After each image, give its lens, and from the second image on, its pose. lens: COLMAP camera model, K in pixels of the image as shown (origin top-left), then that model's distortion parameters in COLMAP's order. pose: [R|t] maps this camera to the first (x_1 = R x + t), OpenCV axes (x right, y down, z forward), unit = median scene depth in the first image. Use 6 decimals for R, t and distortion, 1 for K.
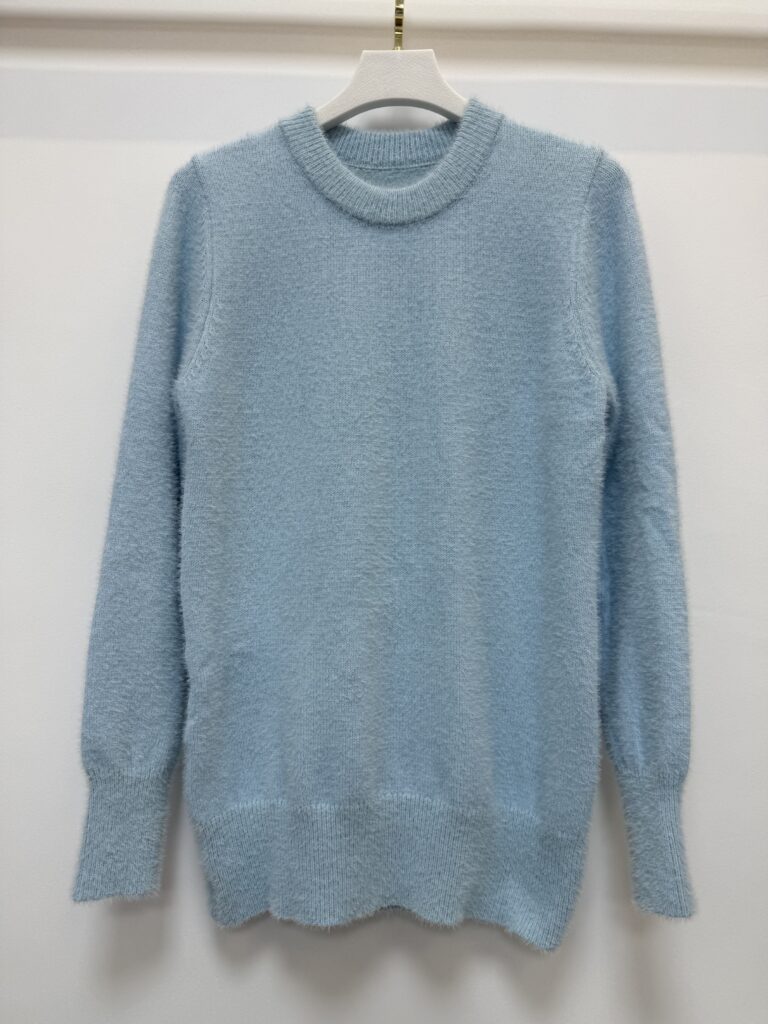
lens RADIAL K [[719.7, 0, 381.4], [0, 719.7, 515.3], [0, 0, 1]] dist [0.157964, -0.368873]
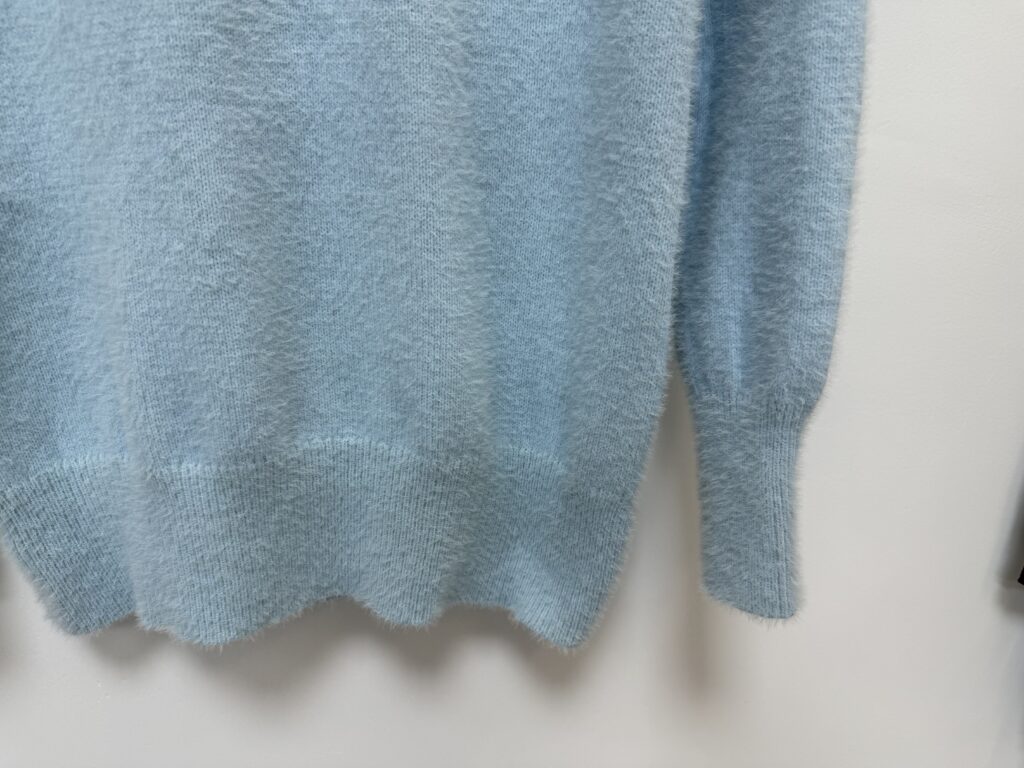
lens RADIAL K [[769.5, 0, 512.0], [0, 769.5, 384.0], [0, 0, 1]] dist [0.060996, -0.128775]
pose [[0.993764, -0.028488, 0.107808, 0.103713], [-0.012244, 0.933092, 0.359429, 0.111889], [-0.110834, -0.358508, 0.926924, 0.420802]]
